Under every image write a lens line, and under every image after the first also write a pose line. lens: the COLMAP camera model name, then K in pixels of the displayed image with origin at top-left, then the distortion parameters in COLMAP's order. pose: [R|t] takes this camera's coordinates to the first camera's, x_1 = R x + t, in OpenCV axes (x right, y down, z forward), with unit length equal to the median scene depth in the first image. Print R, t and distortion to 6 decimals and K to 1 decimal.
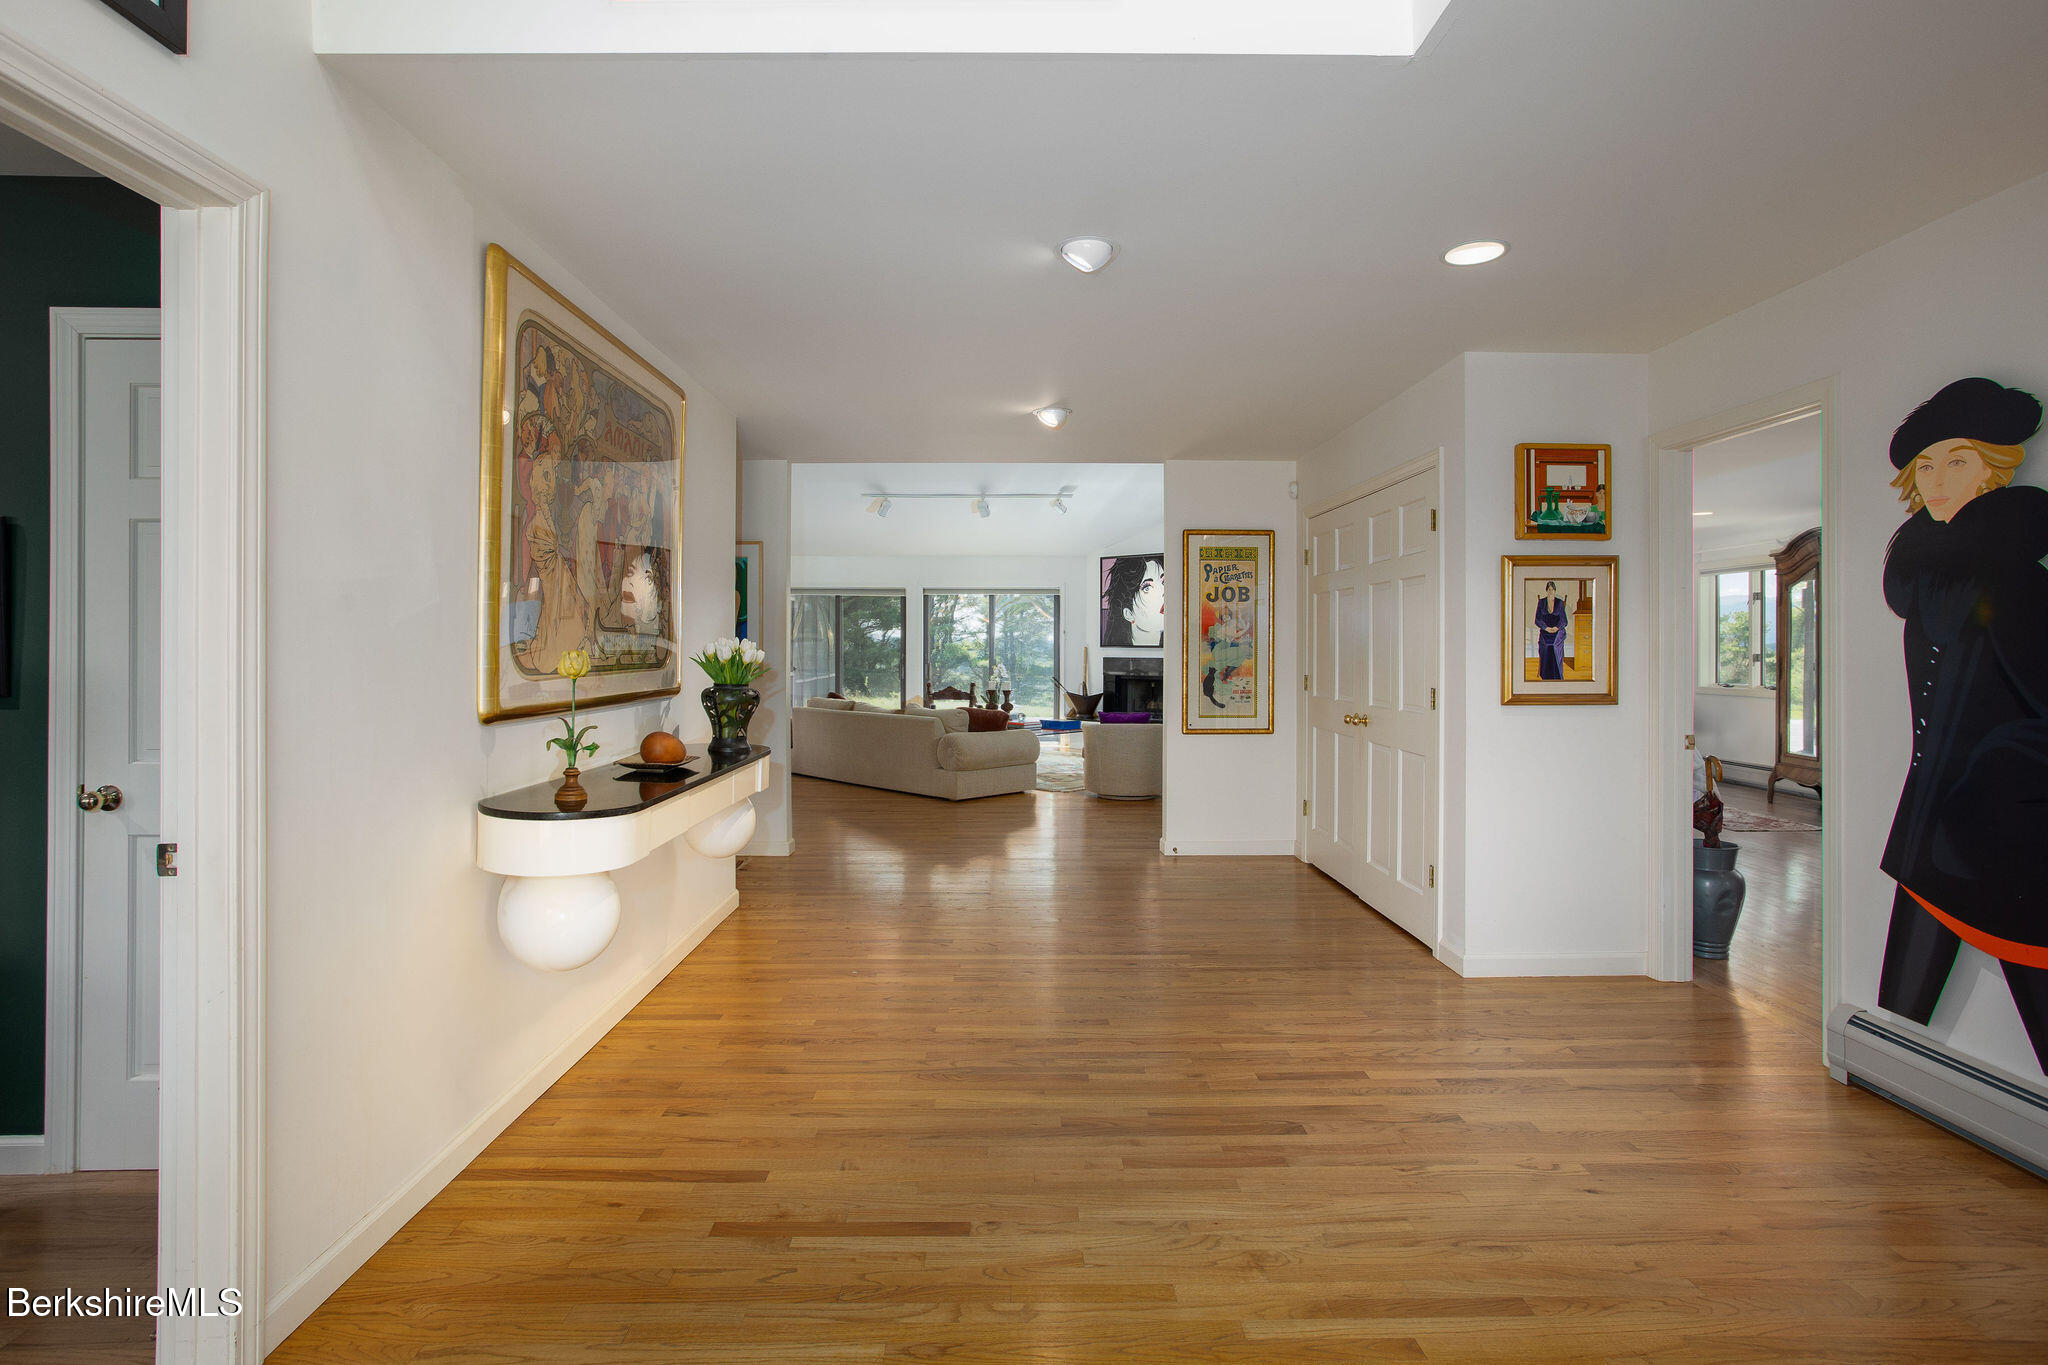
lens RADIAL K [[1058.1, 0, 1023.7], [0, 1058.1, 665.6], [0, 0, 1]] dist [-0.032081, 0.021322]
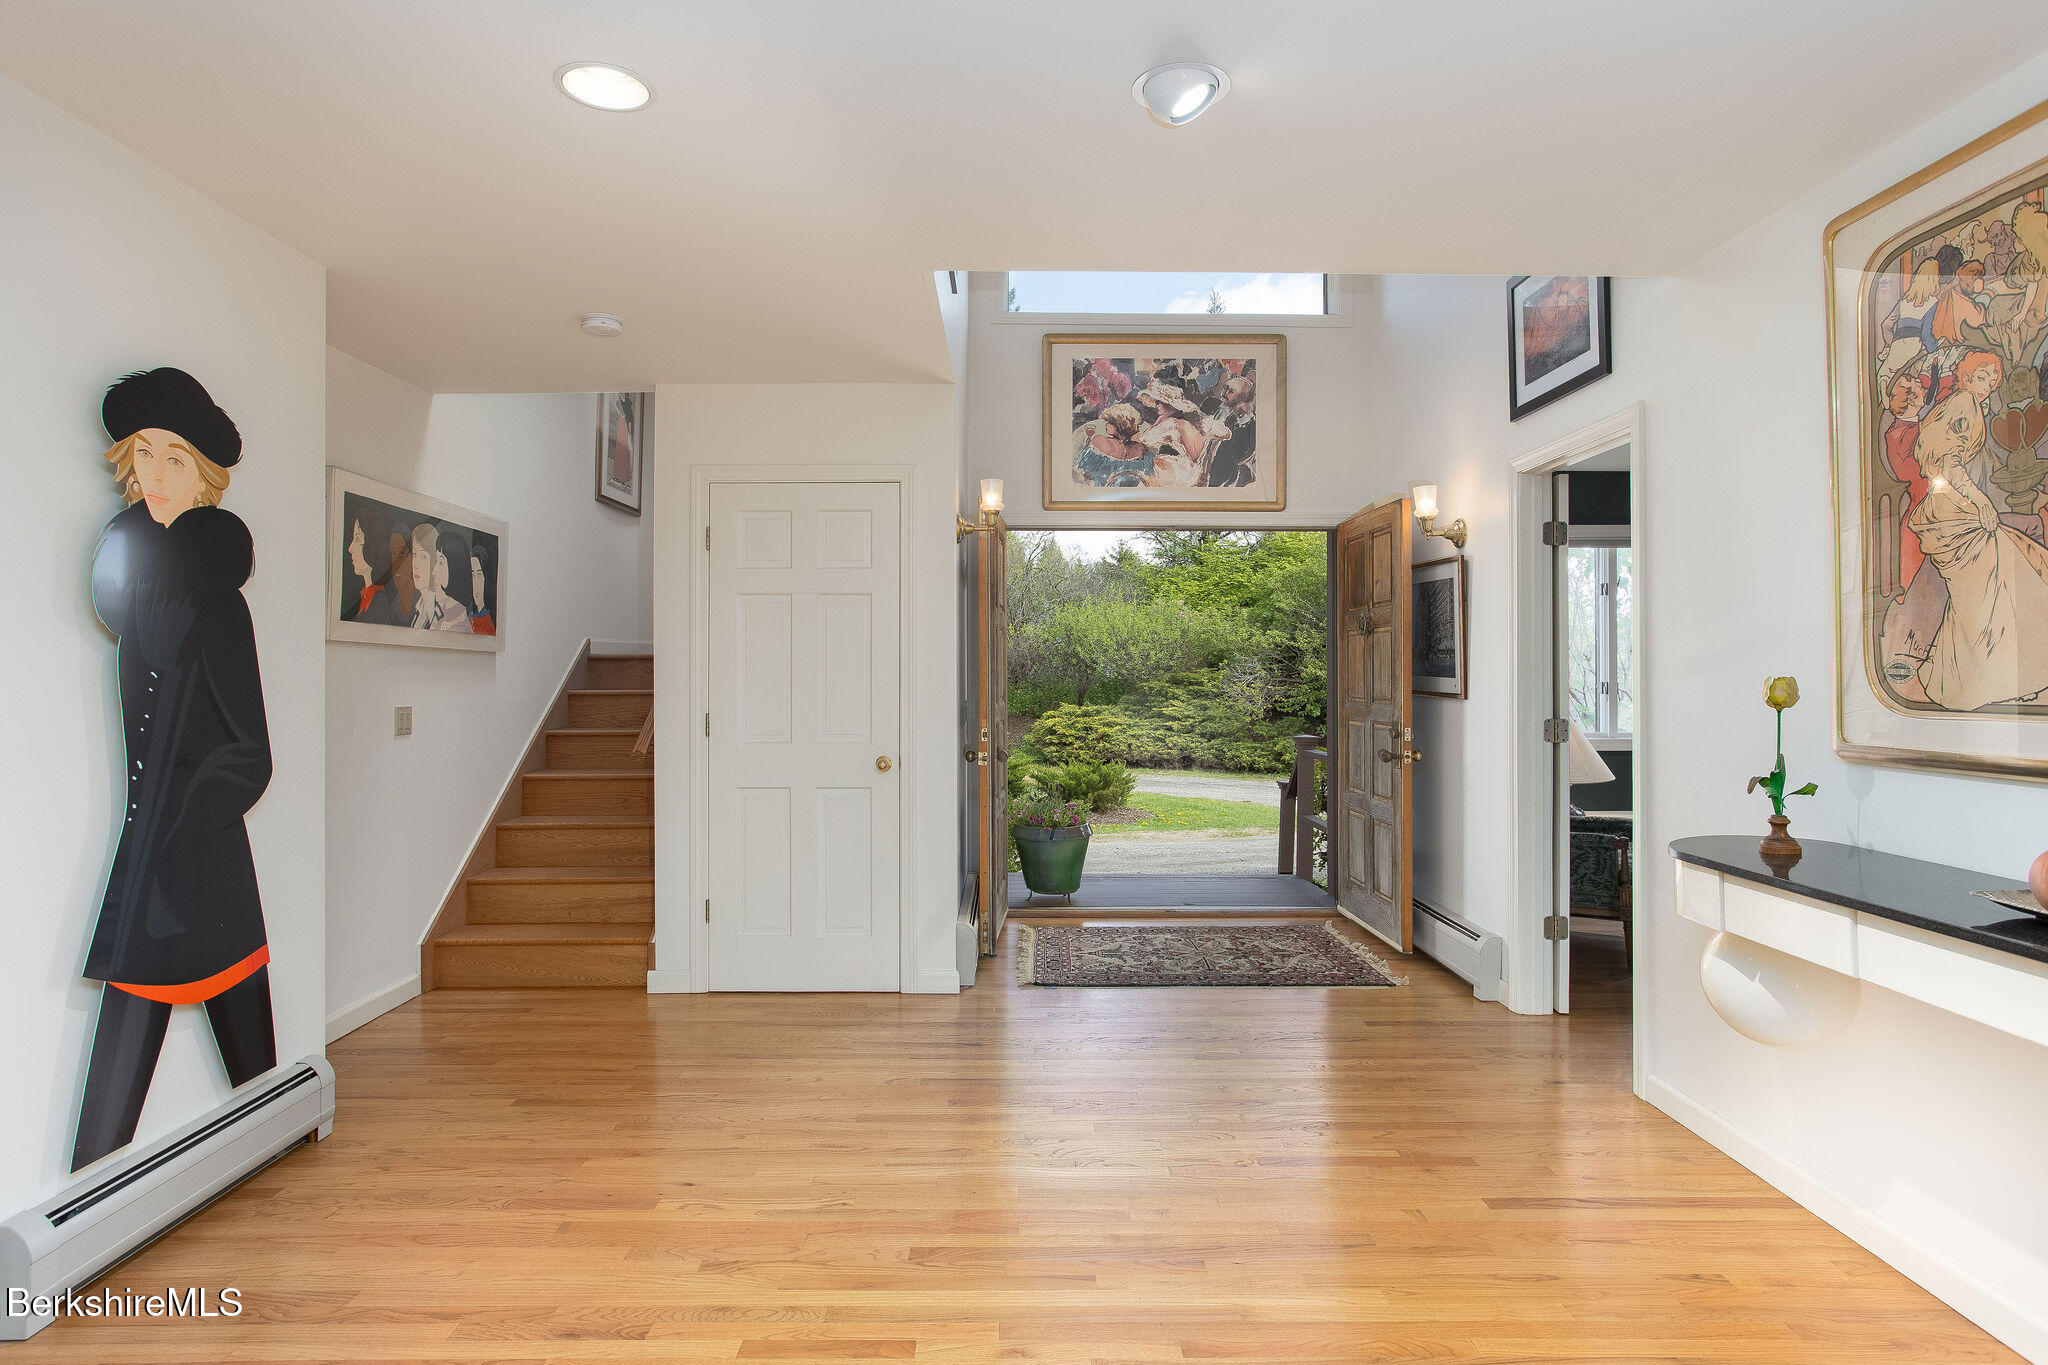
lens RADIAL K [[1164.6, 0, 1025.0], [0, 1164.6, 669.0], [0, 0, 1]] dist [0.001836, 0.000500]
pose [[-0.999989, 0.000445, 0.004640, 0.170570], [0.000503, 0.999924, 0.012344, -0.030986], [-0.004635, 0.012346, -0.999913, 1.904190]]
